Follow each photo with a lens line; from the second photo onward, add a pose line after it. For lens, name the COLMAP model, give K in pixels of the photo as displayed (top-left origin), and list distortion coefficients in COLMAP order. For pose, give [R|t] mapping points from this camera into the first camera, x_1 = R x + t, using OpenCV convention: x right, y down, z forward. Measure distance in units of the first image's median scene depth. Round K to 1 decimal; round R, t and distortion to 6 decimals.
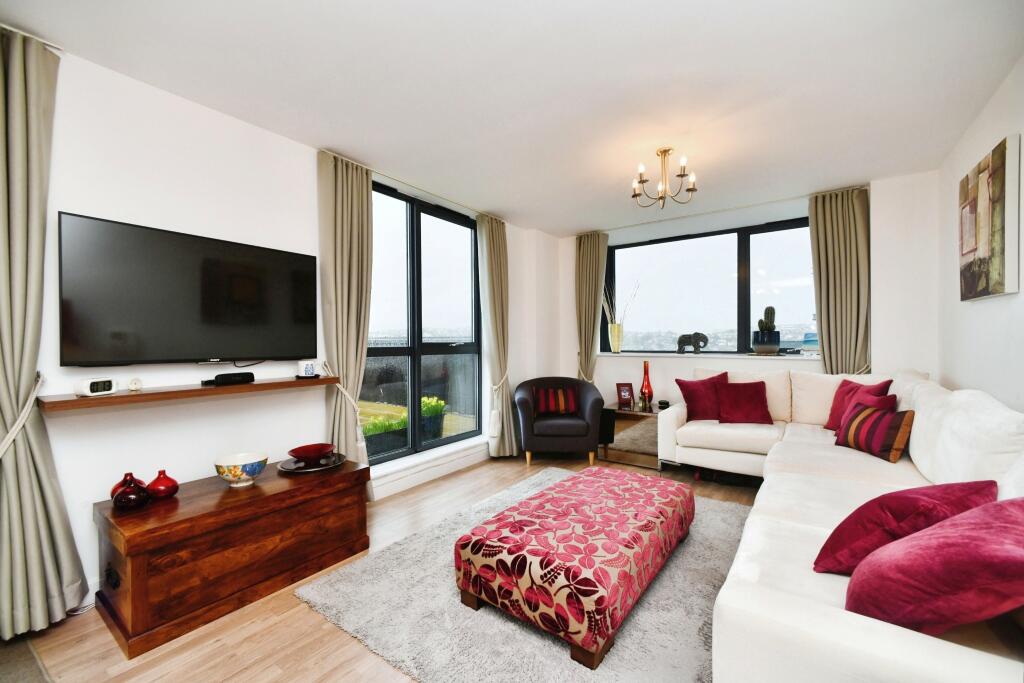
lens RADIAL K [[415.6, 0, 518.4], [0, 415.6, 355.2], [0, 0, 1]] dist [0.002843, -0.001062]
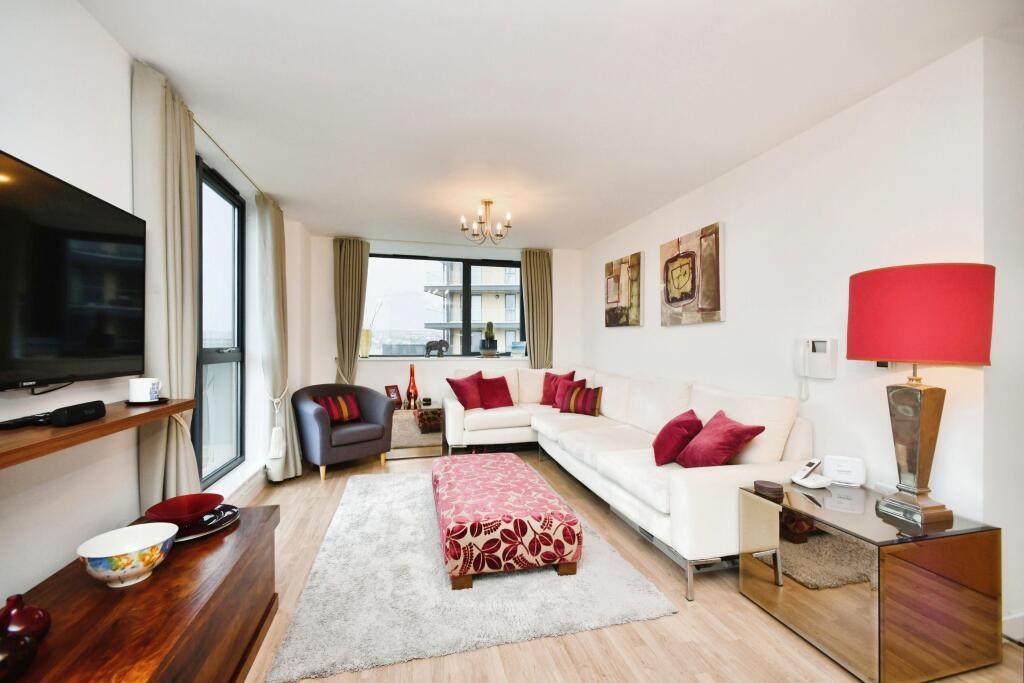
lens RADIAL K [[415.6, 0, 506.6], [0, 415.6, 351.5], [0, 0, 1]] dist [0.002843, -0.001062]
pose [[0.643638, -0.005876, 0.765307, -0.662701], [0.016736, 0.999839, -0.006399, -0.015171], [-0.765147, 0.016927, 0.643633, 0.137674]]
